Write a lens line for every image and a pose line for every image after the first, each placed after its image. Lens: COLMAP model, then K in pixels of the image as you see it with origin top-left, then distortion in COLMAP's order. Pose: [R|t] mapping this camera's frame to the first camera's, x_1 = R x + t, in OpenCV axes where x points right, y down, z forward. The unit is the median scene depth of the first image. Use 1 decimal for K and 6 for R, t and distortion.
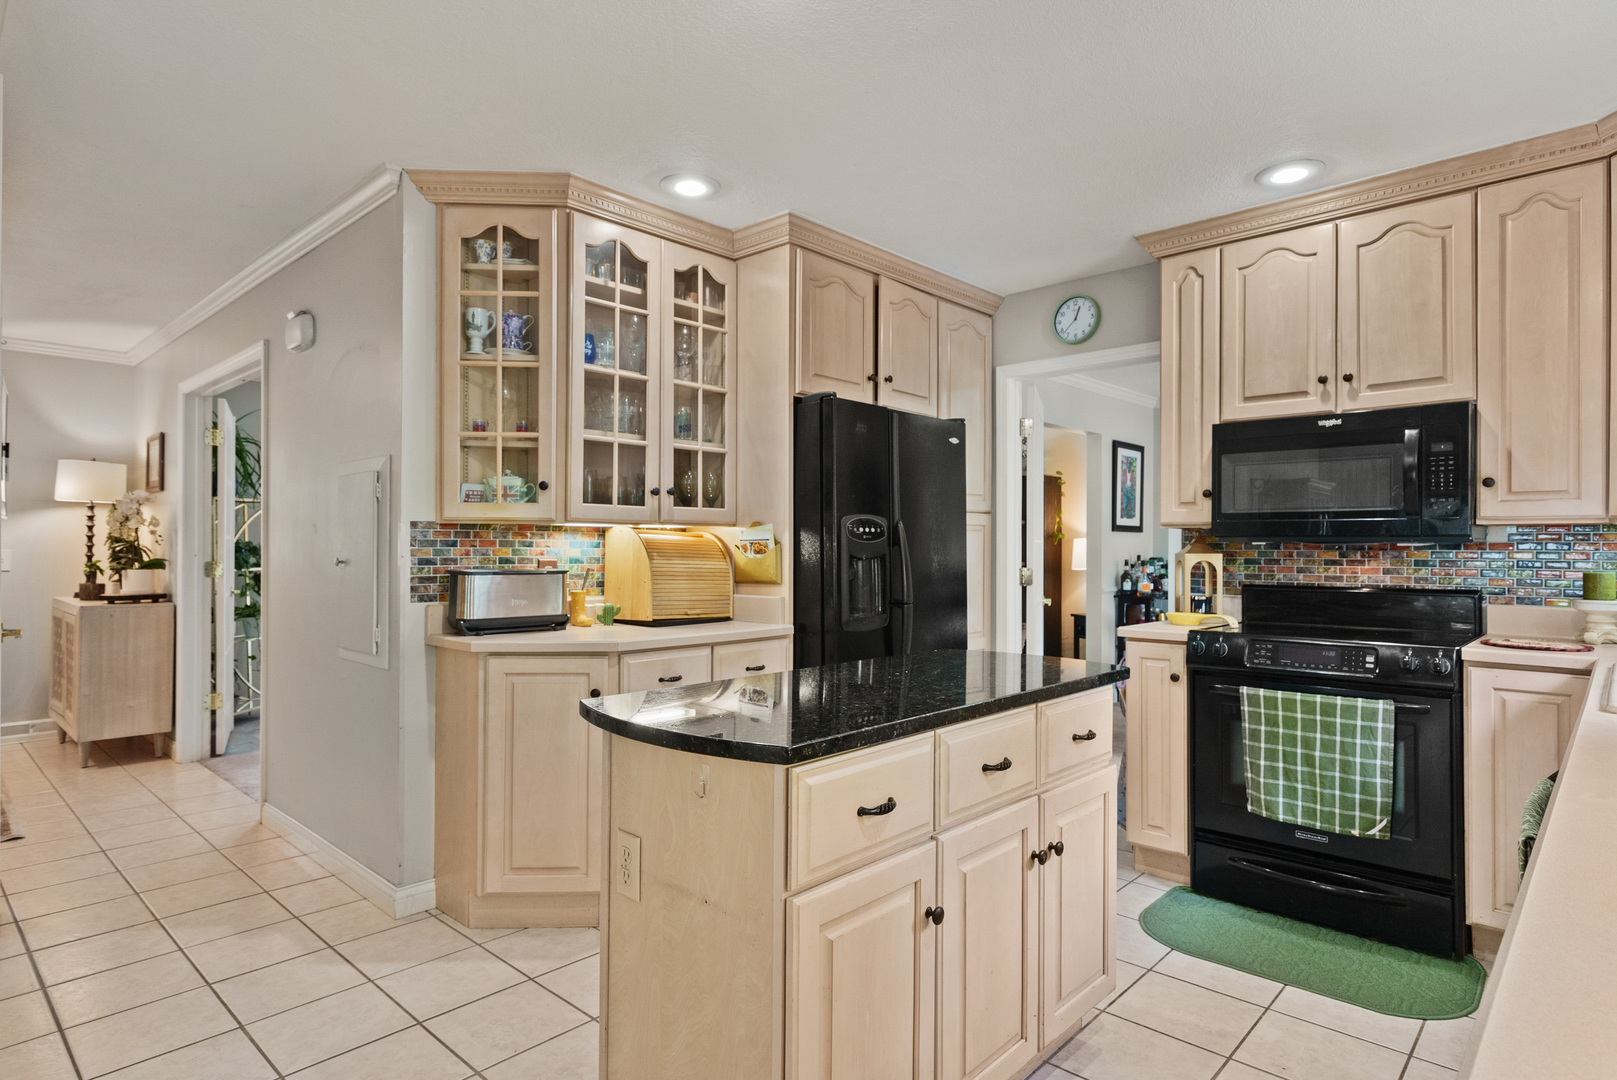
lens RADIAL K [[877.0, 0, 820.5], [0, 877.0, 536.4], [0, 0, 1]] dist [0.003947, 0.001033]
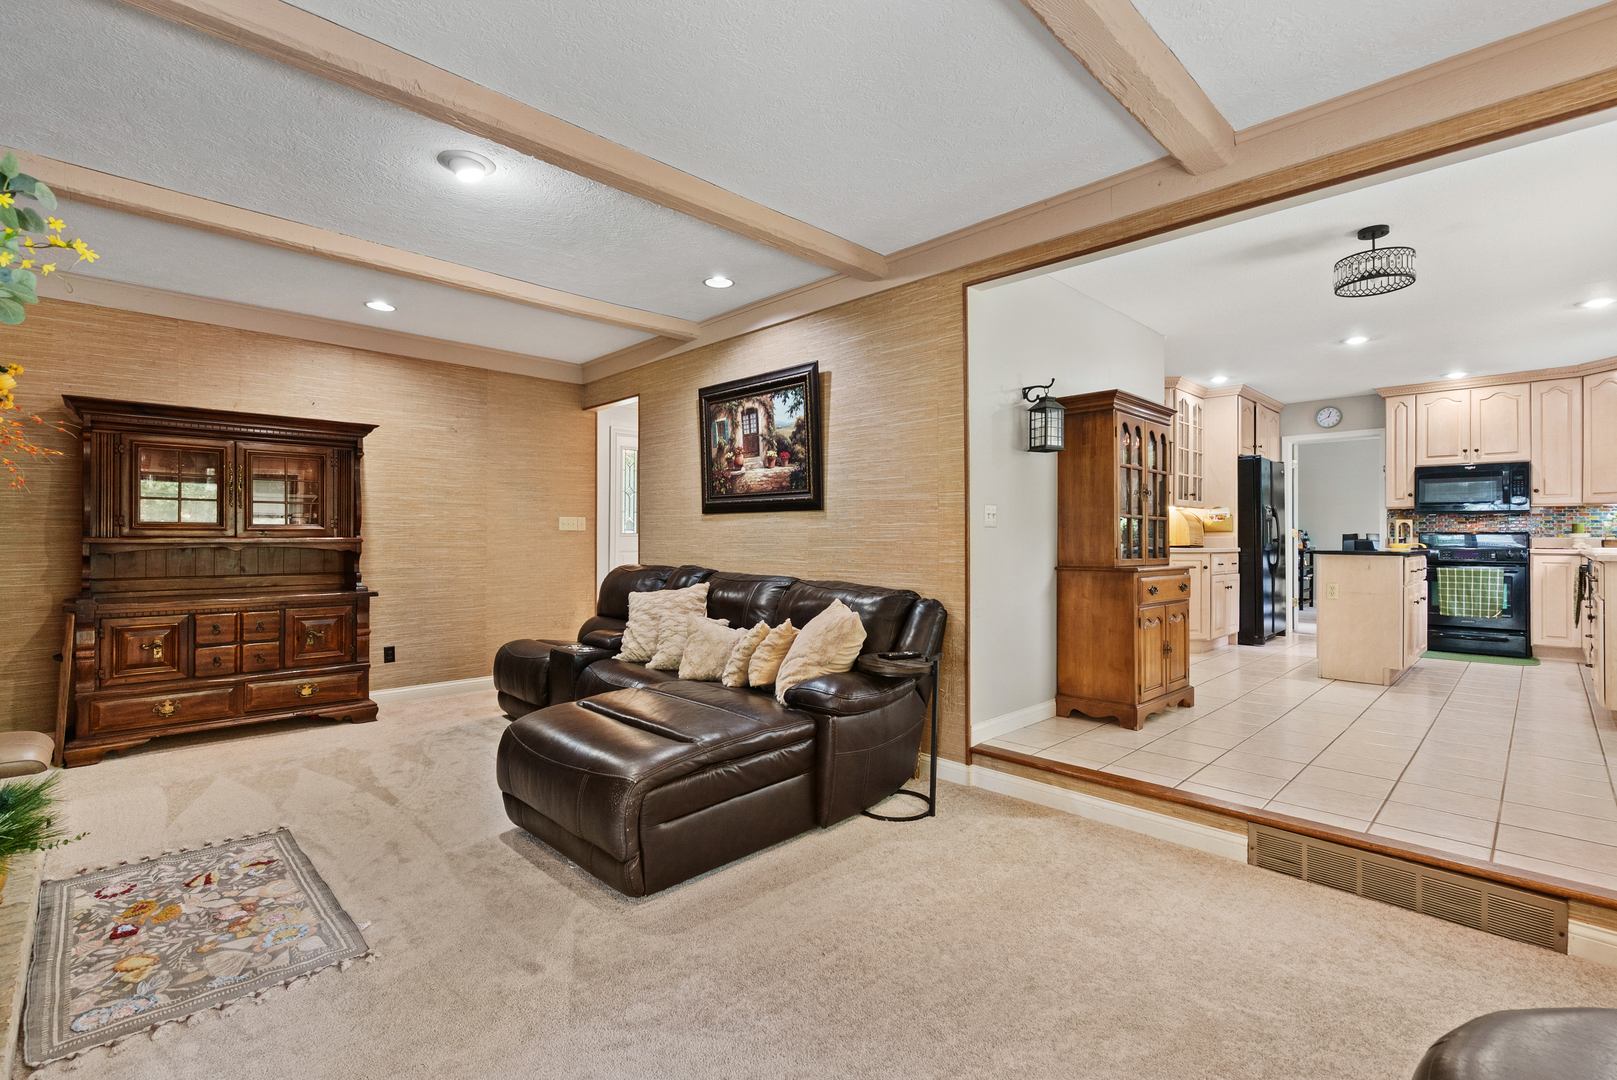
lens RADIAL K [[747.7, 0, 802.5], [0, 747.7, 528.2], [0, 0, 1]] dist [-0.001736, -0.000561]
pose [[0.998937, -0.000156, -0.046105, -1.388291], [0.000128, 1.000000, -0.000613, 0.054757], [0.046105, 0.000606, 0.998936, -1.398058]]
